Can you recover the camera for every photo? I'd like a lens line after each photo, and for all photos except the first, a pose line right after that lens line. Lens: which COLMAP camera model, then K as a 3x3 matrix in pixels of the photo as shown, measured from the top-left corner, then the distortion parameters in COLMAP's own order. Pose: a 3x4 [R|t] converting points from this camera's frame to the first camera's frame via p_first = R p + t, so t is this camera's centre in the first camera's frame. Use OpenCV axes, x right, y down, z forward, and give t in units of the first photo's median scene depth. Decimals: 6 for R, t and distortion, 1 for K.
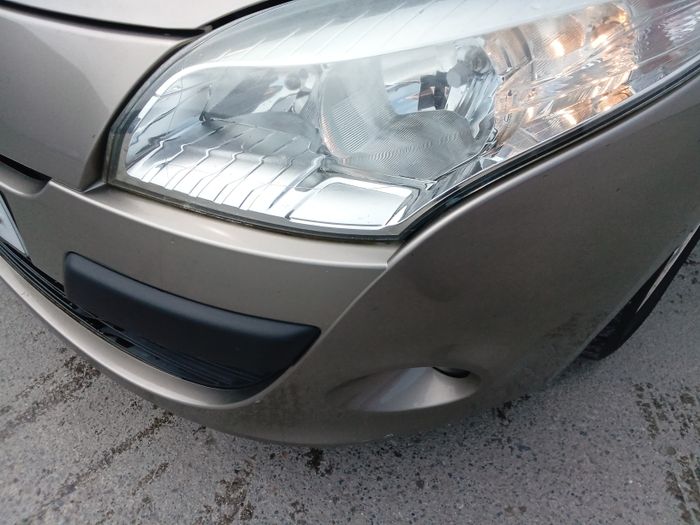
lens RADIAL K [[546.5, 0, 353.8], [0, 546.5, 256.8], [0, 0, 1]] dist [0.035242, -0.016549]
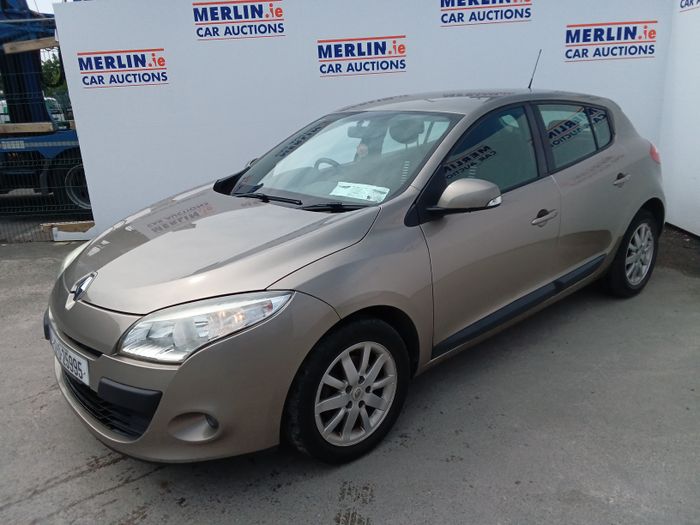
lens RADIAL K [[546.5, 0, 346.4], [0, 546.5, 261.8], [0, 0, 1]] dist [0.035242, -0.016549]
pose [[0.990390, -0.005296, -0.138200, 0.918766], [-0.065475, 0.862236, -0.502257, 0.631647], [0.121821, 0.506479, 0.853603, -1.310071]]
